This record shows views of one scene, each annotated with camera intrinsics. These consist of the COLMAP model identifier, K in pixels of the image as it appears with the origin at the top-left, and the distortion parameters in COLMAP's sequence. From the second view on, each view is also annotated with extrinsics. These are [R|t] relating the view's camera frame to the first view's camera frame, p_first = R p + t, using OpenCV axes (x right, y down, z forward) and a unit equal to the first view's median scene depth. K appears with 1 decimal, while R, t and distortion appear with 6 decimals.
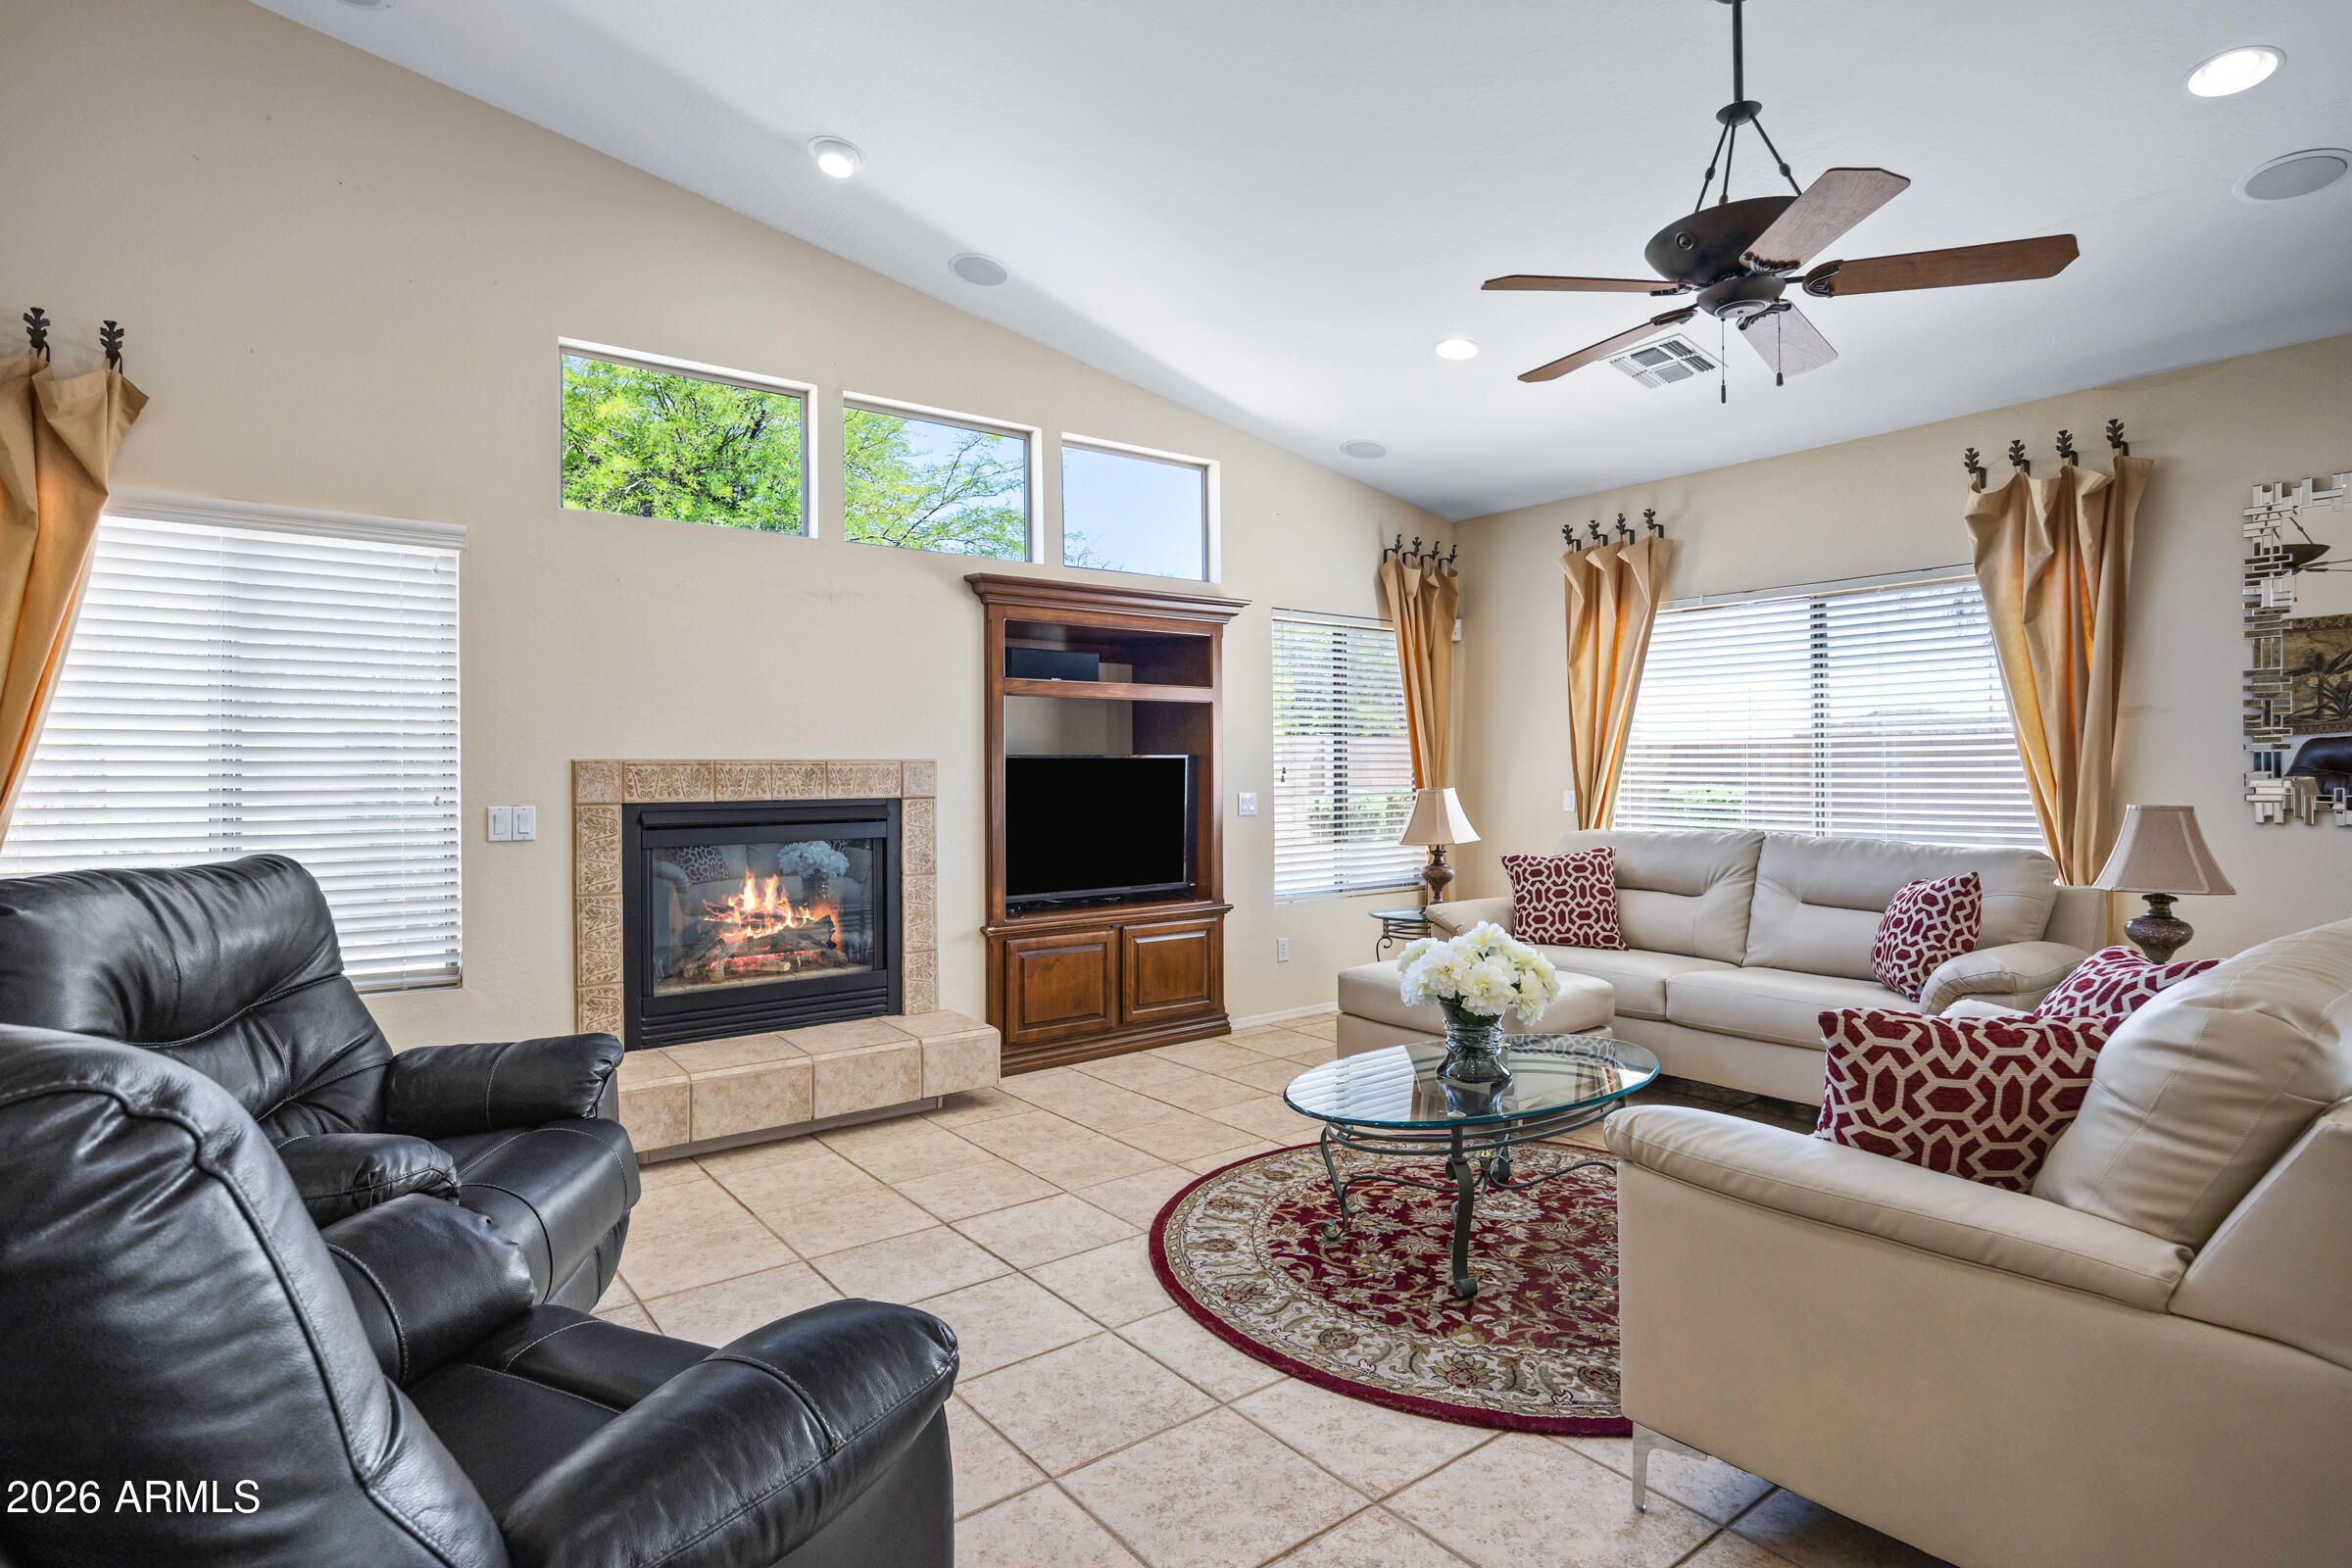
lens RADIAL K [[1191.0, 0, 1176.4], [0, 1191.0, 774.5], [0, 0, 1]] dist [-0.006360, 0.001529]
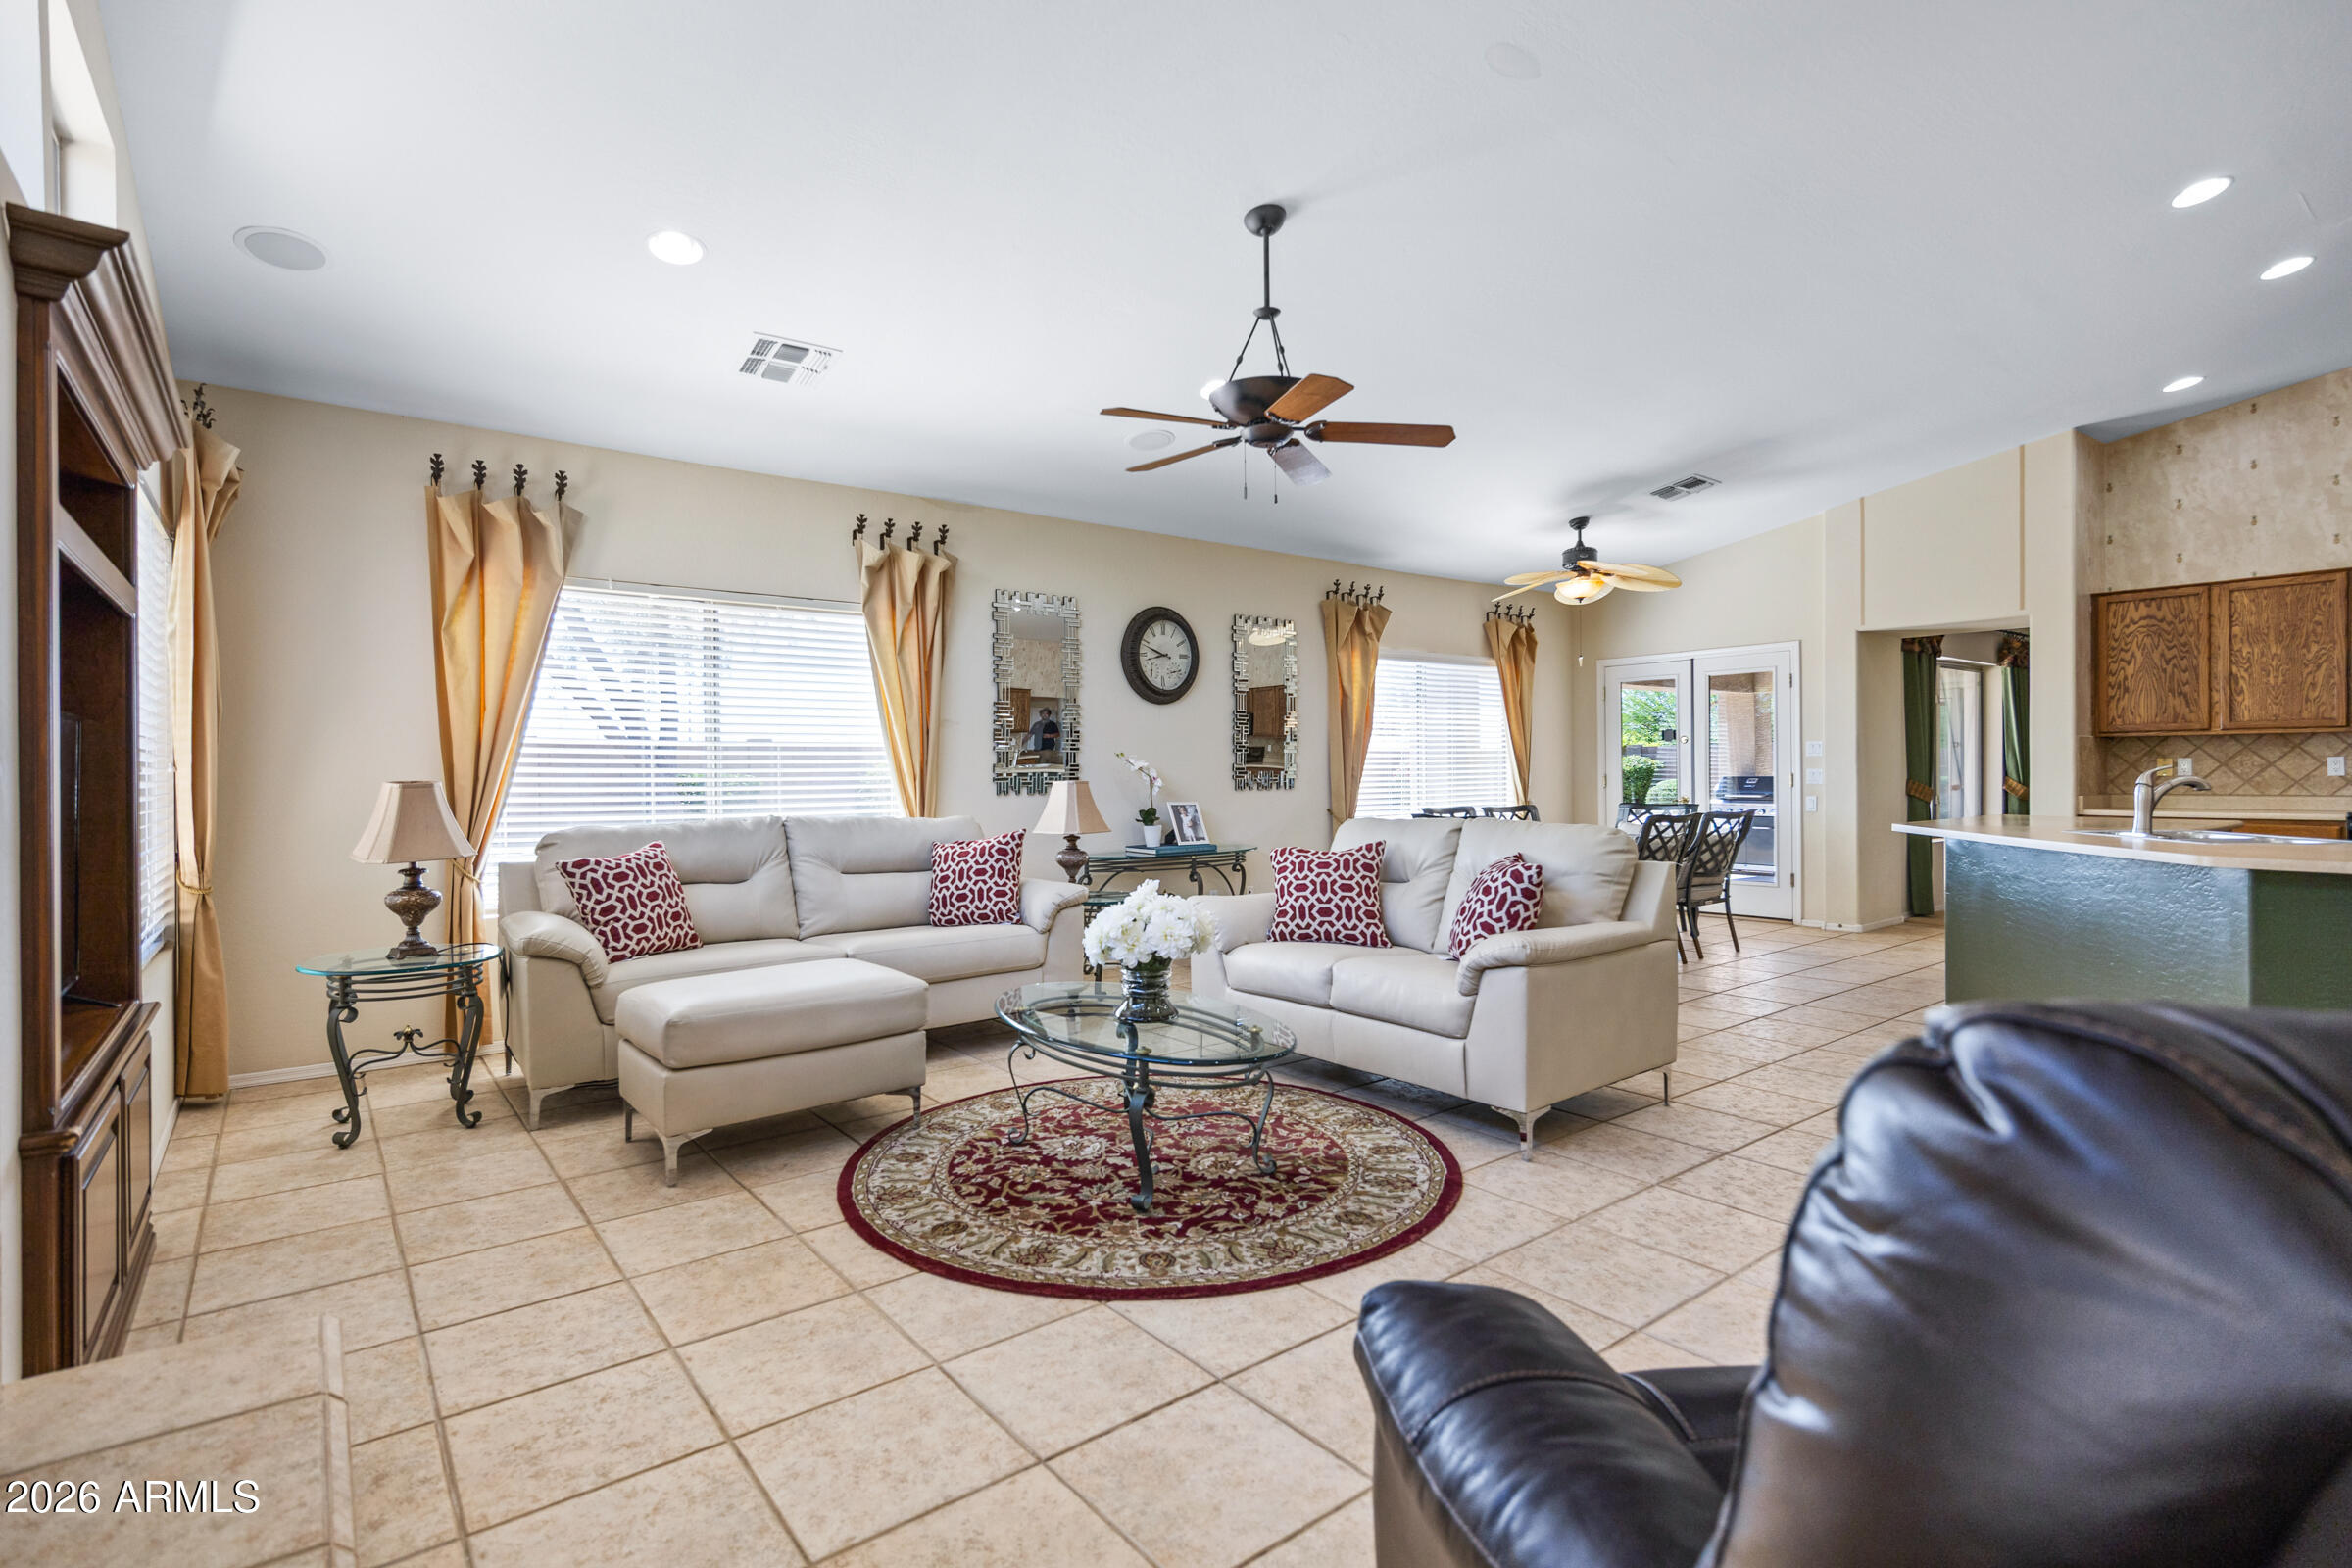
lens RADIAL K [[1112.3, 0, 1170.9], [0, 1112.3, 771.8], [0, 0, 1]] dist [-0.001683, 0.000043]
pose [[-0.009342, -0.001990, 0.999954, -1.311106], [0.002823, 0.999994, 0.002016, 0.014844], [-0.999952, 0.002842, -0.009337, 1.557810]]
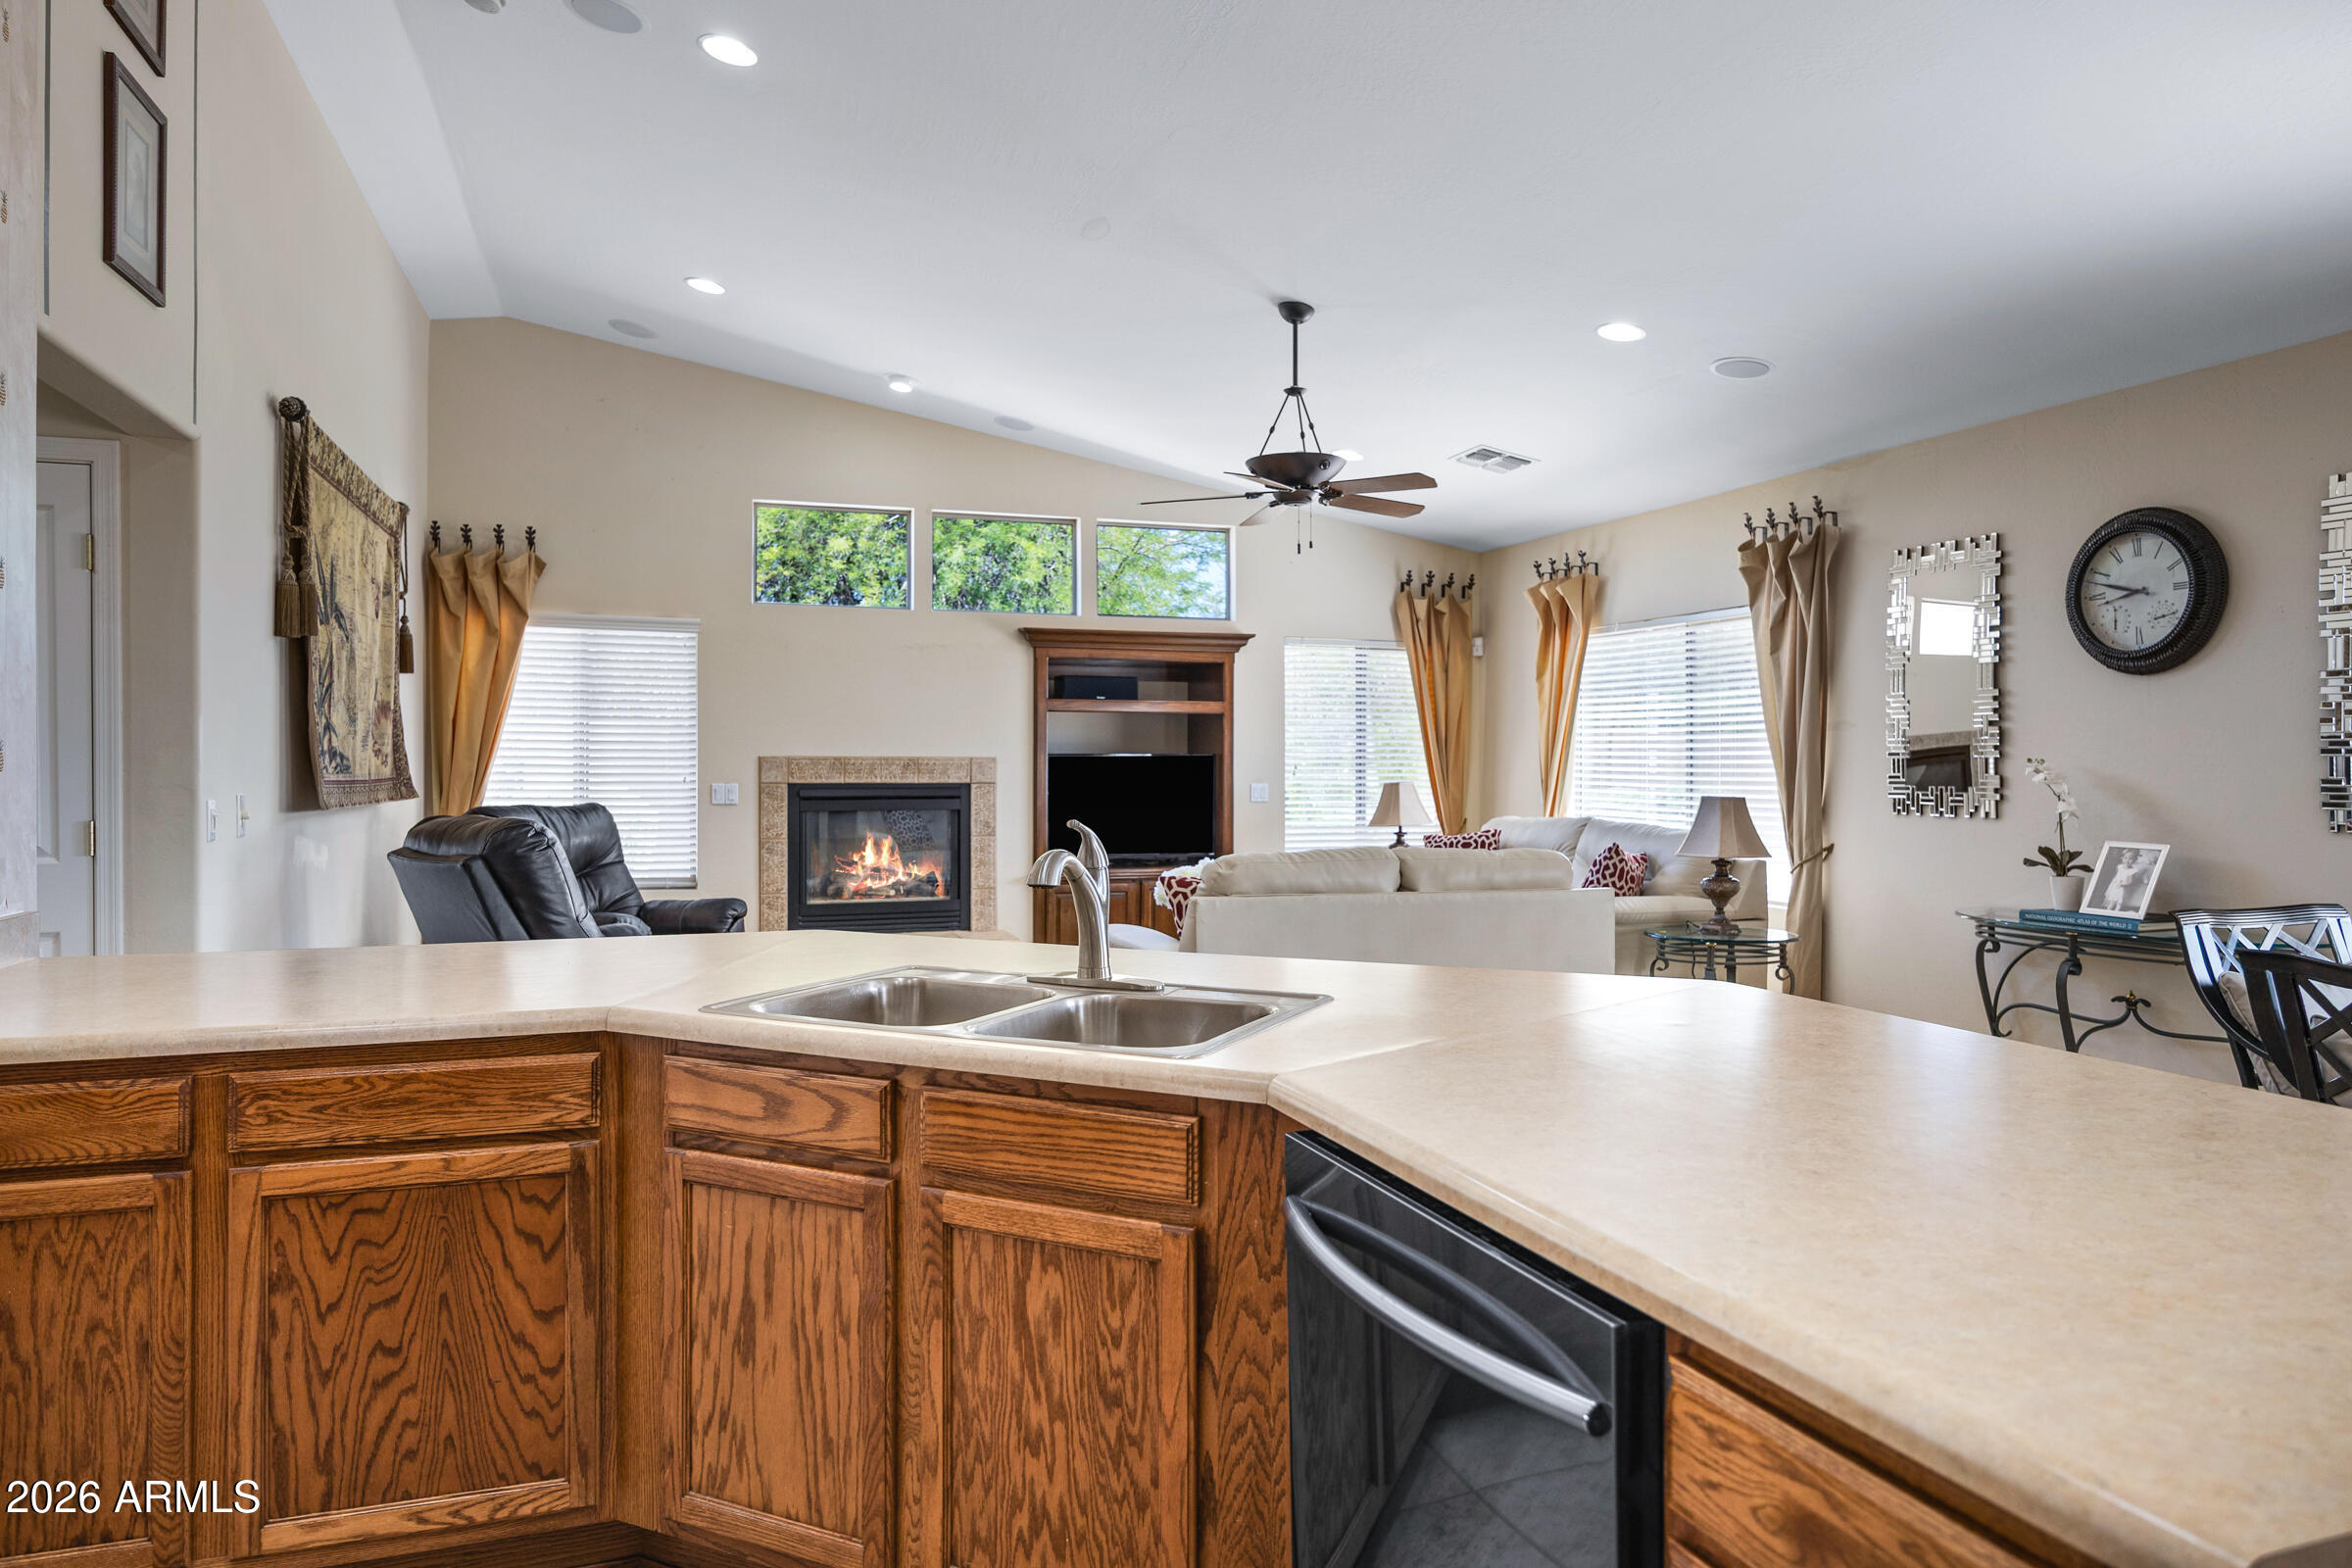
lens RADIAL K [[1463.4, 0, 1166.4], [0, 1463.4, 767.9], [0, 0, 1]] dist [0.034426, -0.000542]
pose [[0.950334, 0.008784, -0.311107, 0.471402], [-0.009055, 0.999959, 0.000575, -0.001944], [0.311099, 0.002271, 0.950375, -0.540523]]
